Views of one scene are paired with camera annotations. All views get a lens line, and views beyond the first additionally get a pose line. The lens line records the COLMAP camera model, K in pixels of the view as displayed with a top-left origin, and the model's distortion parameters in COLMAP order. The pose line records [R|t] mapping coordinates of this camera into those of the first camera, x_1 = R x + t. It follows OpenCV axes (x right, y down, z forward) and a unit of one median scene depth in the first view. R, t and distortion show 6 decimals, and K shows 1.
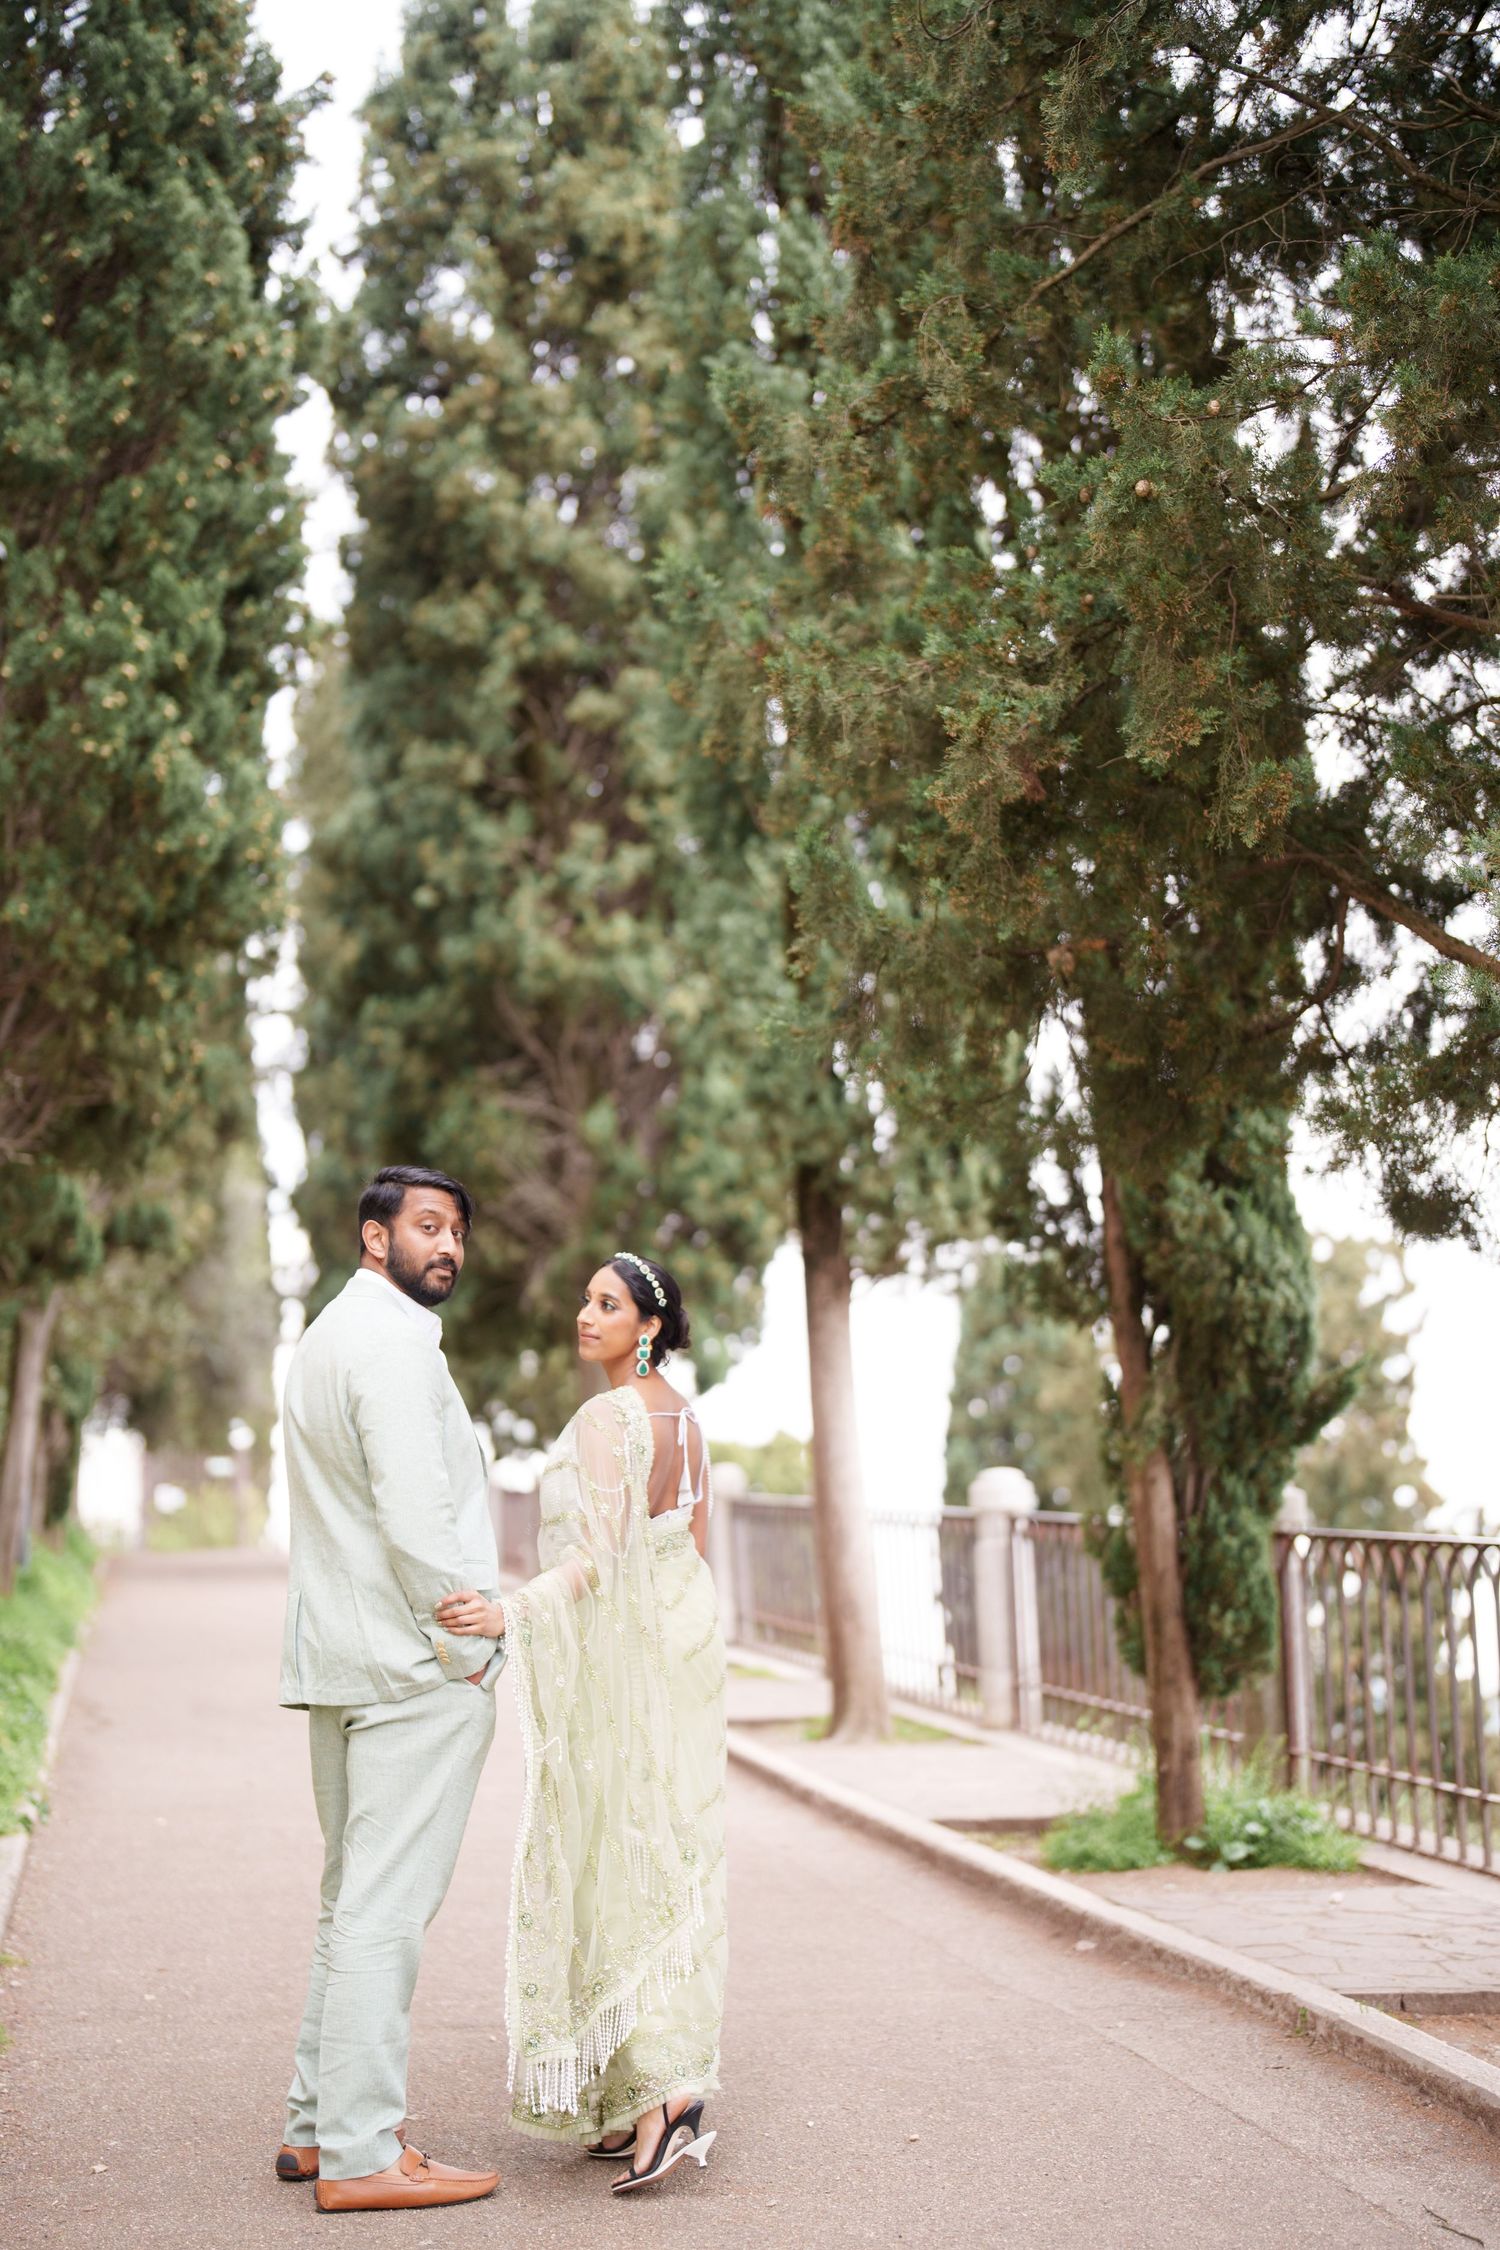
lens RADIAL K [[3202.5, 0, 750.8], [0, 3202.5, 1180.8], [0, 0, 1]] dist [-0.153776, 0.997488]
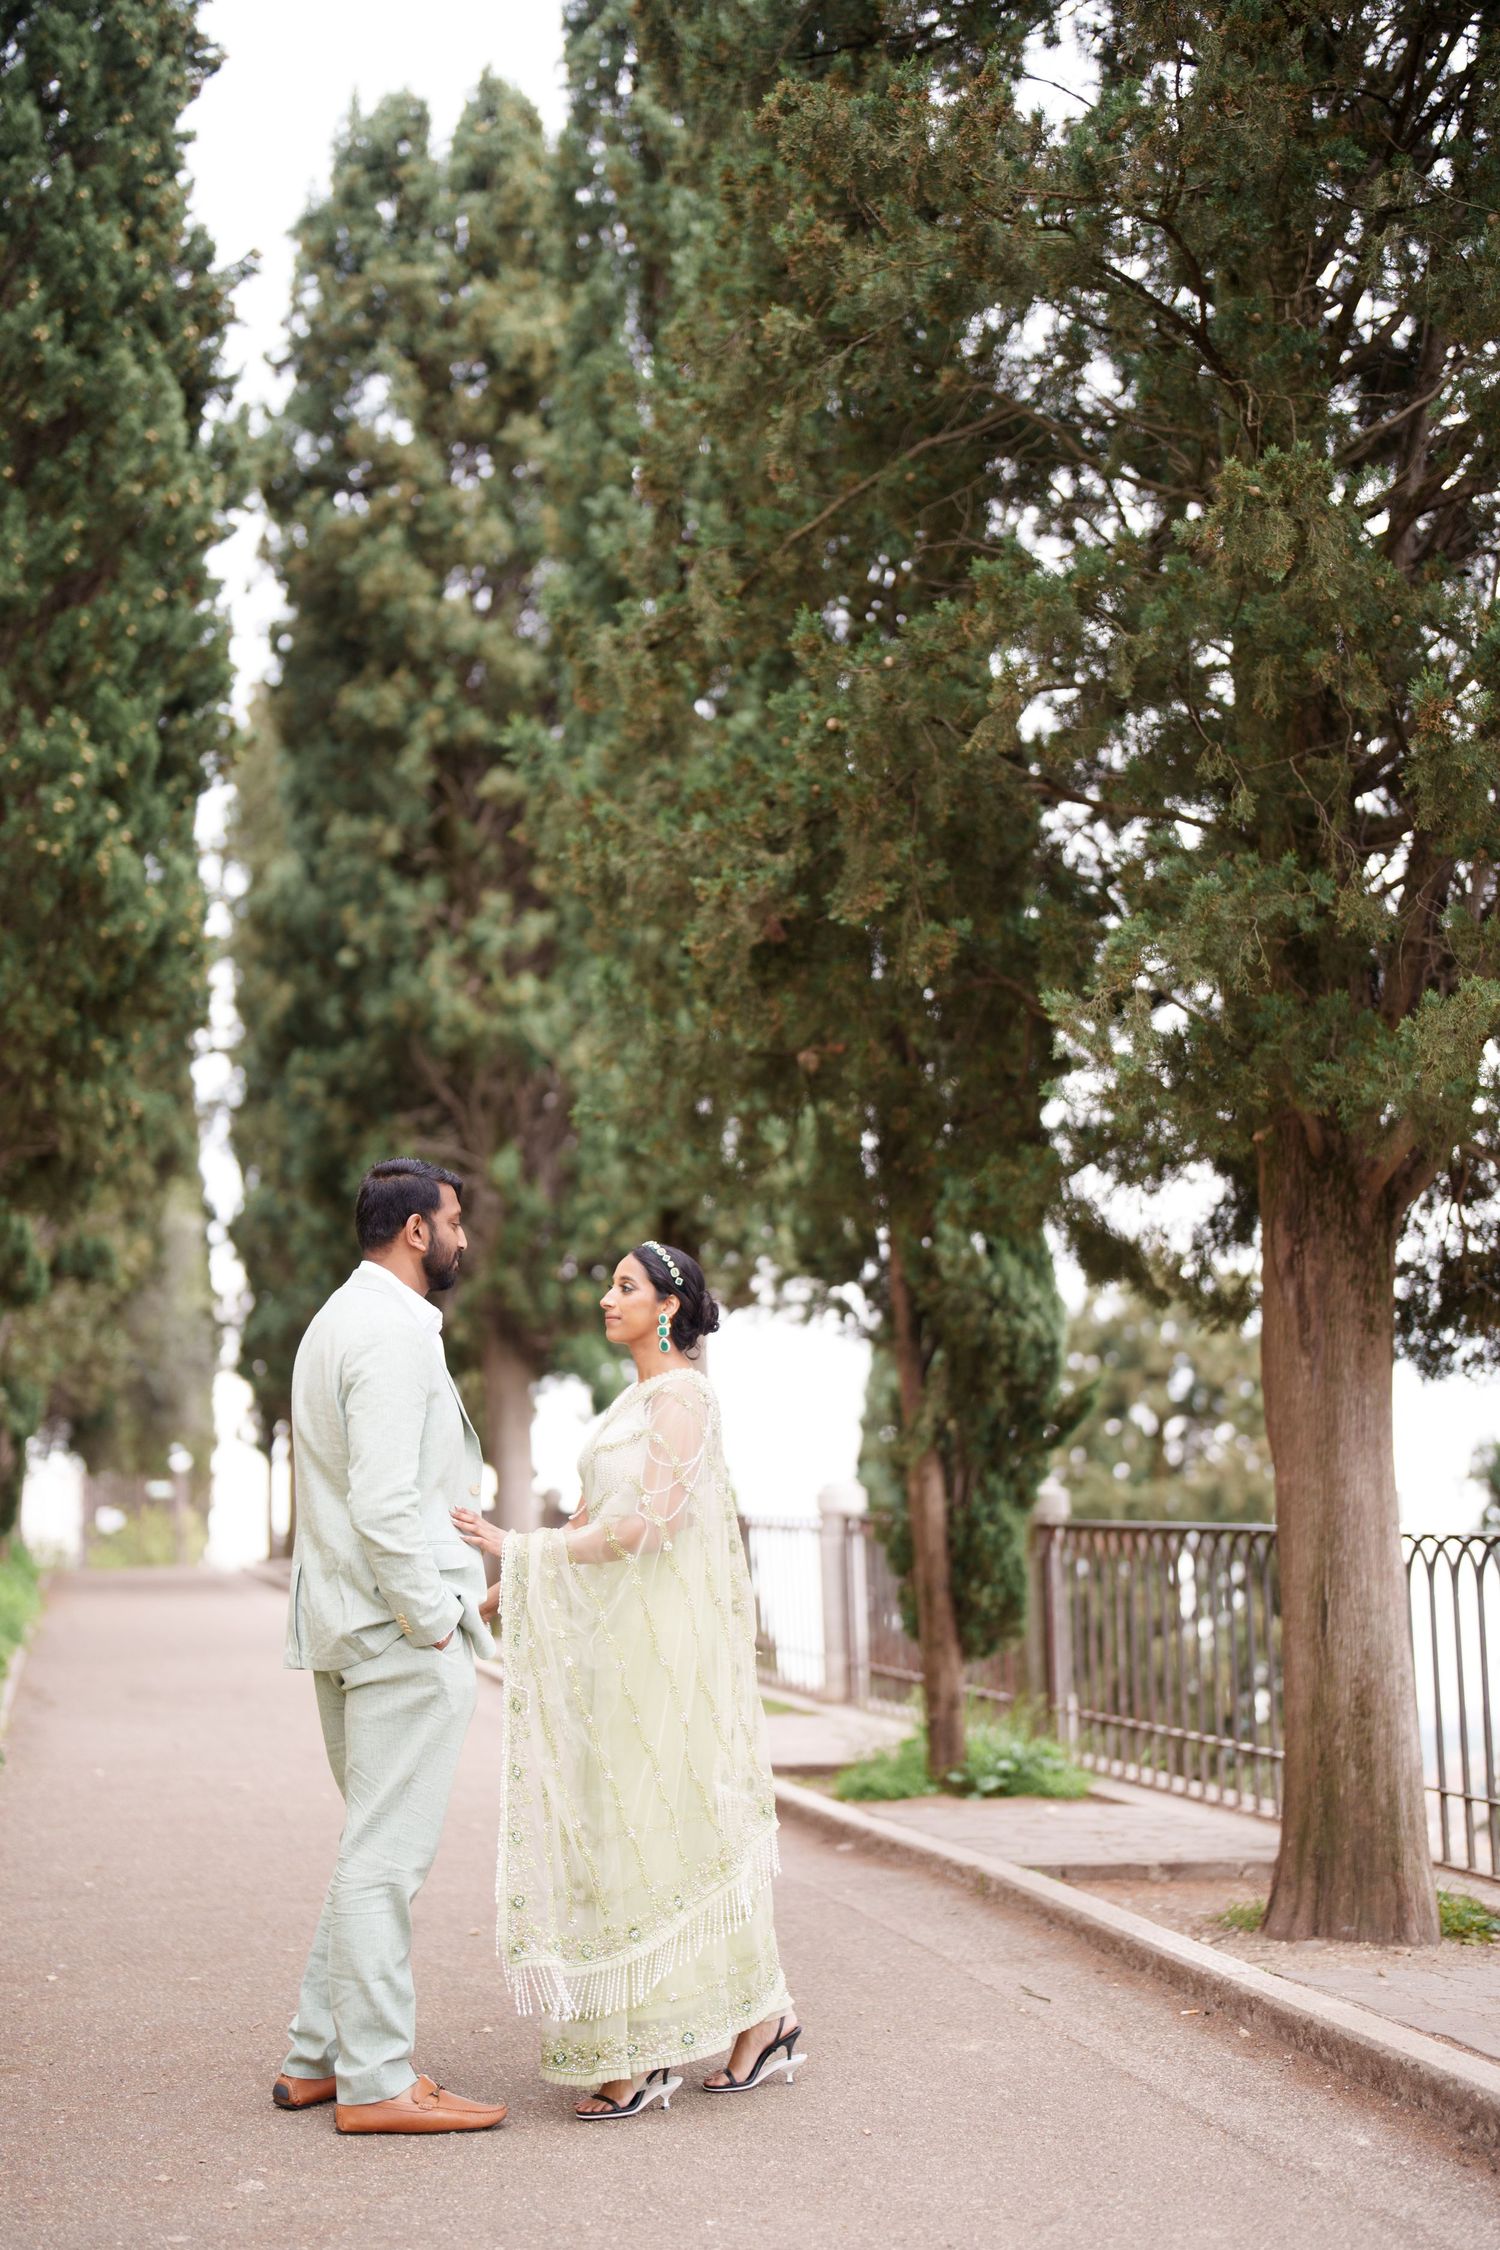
lens RADIAL K [[3202.5, 0, 750.8], [0, 3202.5, 1180.8], [0, 0, 1]] dist [-0.153776, 0.997488]
pose [[0.999840, 0.003870, 0.017448, 0.027347], [-0.003707, 0.999950, -0.009314, -0.004719], [-0.017483, 0.009248, 0.999804, -0.146037]]
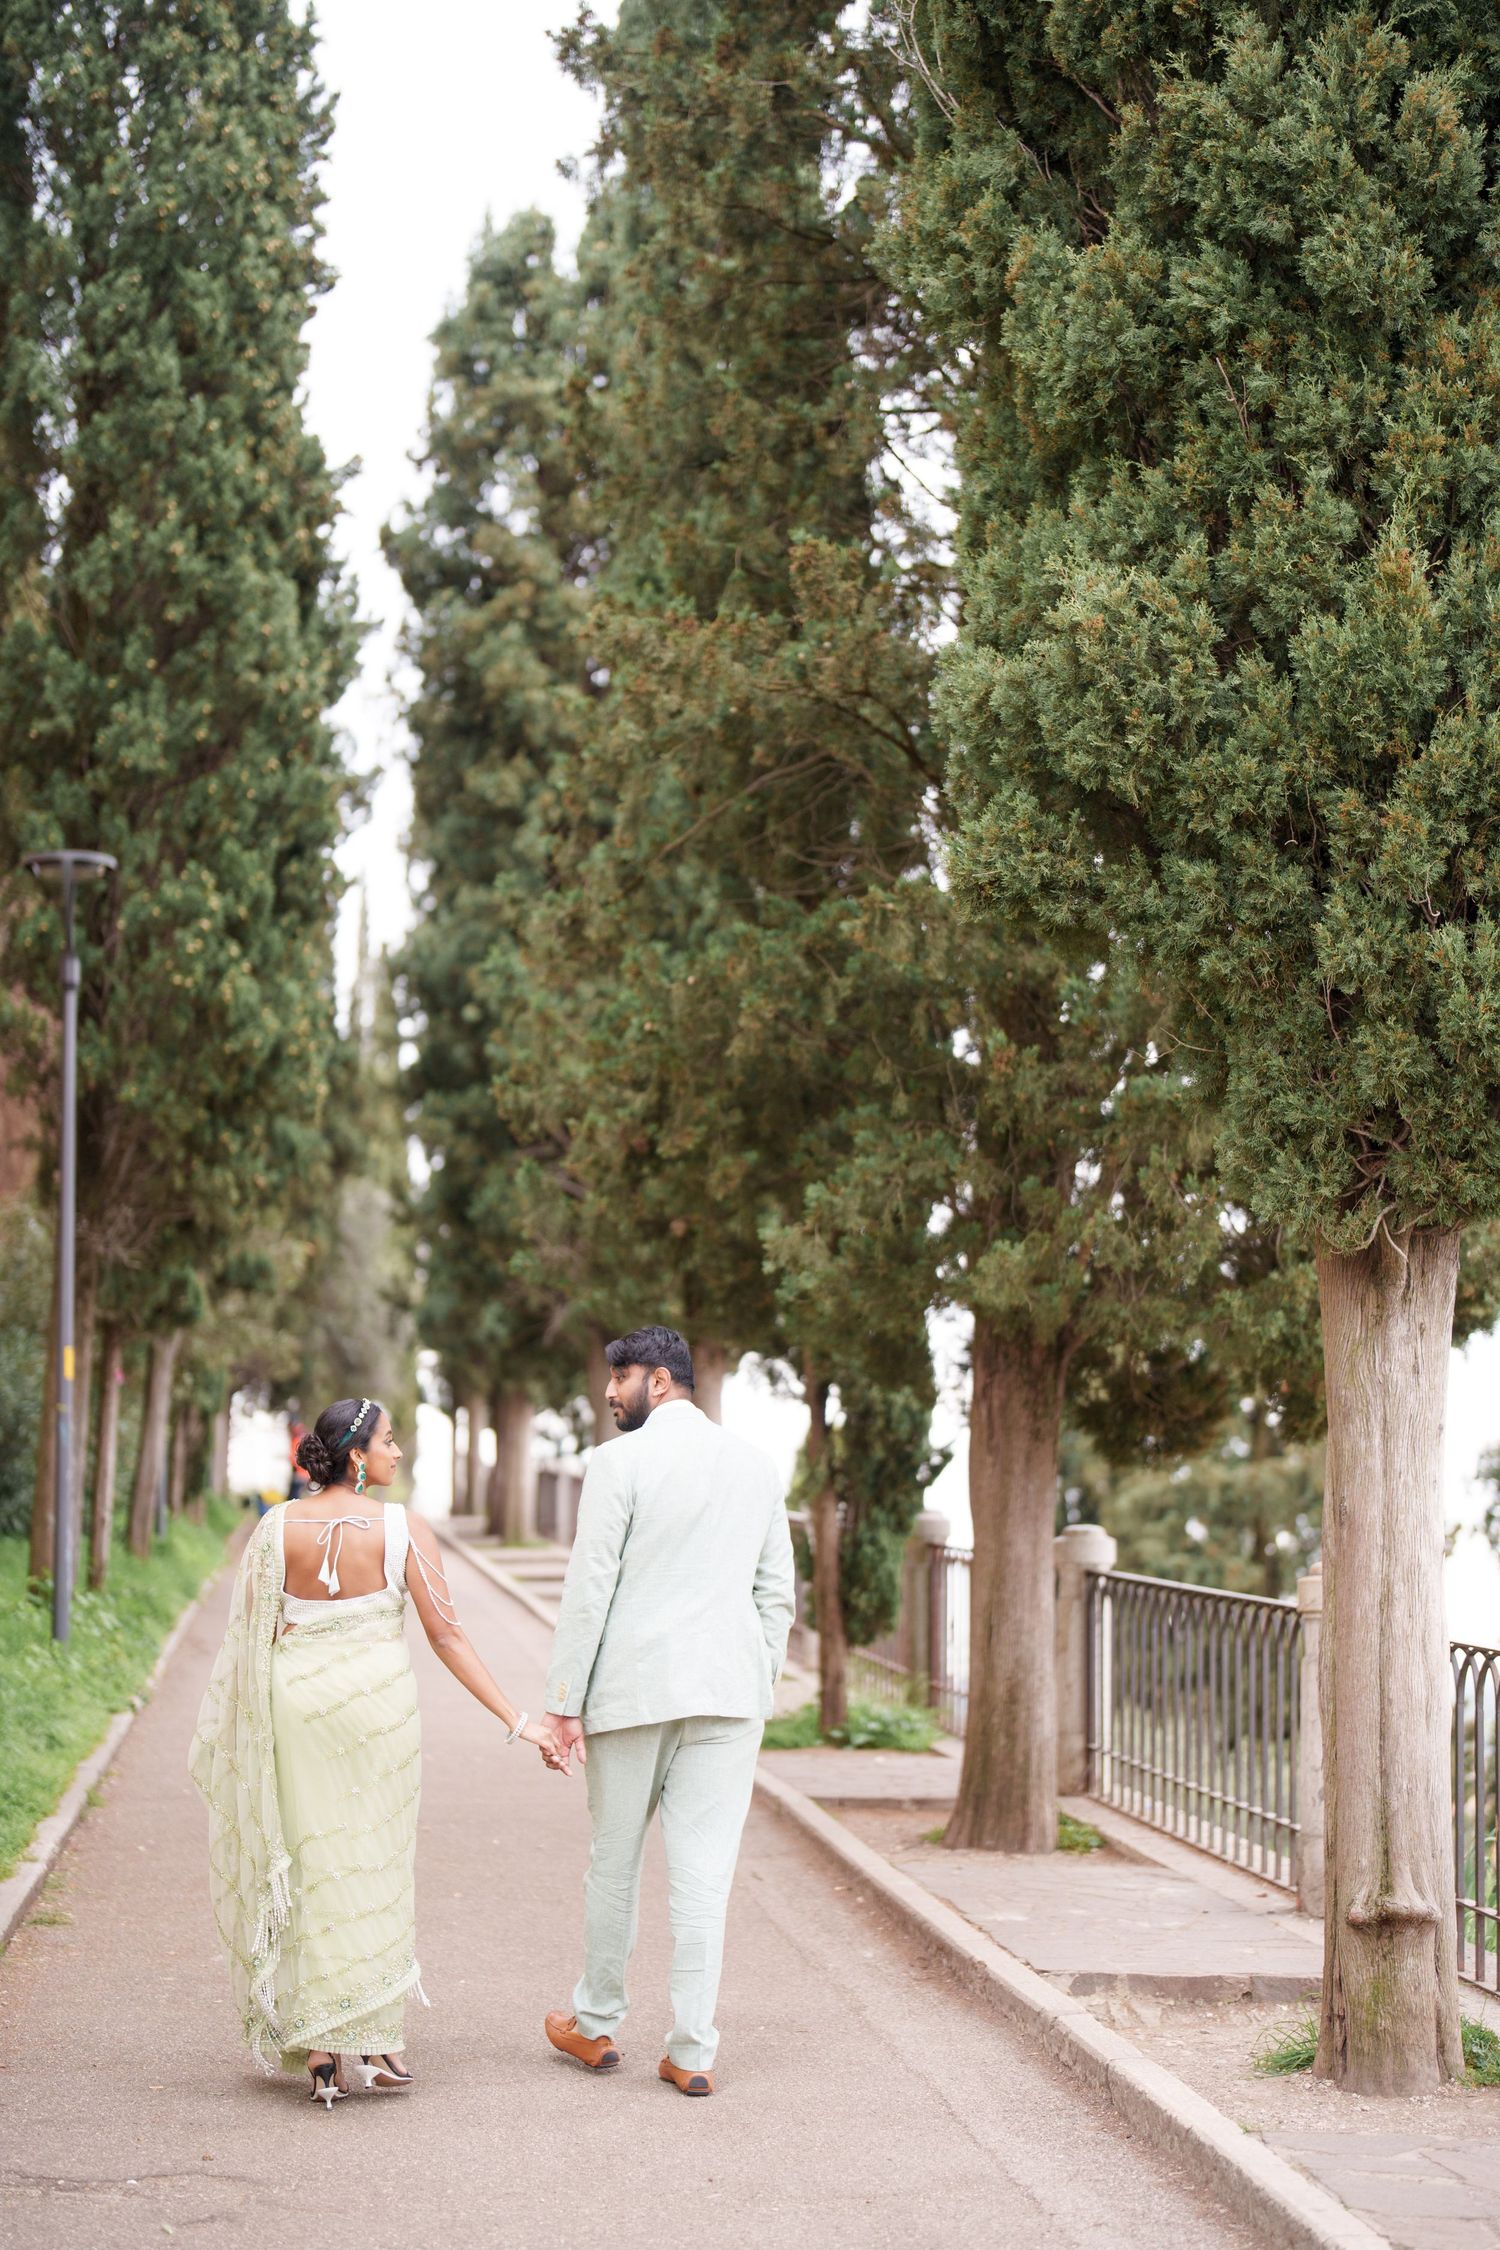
lens RADIAL K [[3217.0, 0, 727.8], [0, 3217.0, 1628.5], [0, 0, 1]] dist [-0.114618, 0.245748]
pose [[0.997914, 0.025532, -0.059297, 0.124482], [-0.016496, 0.988826, 0.148156, -0.059677], [0.062417, -0.146869, 0.987185, -0.422614]]
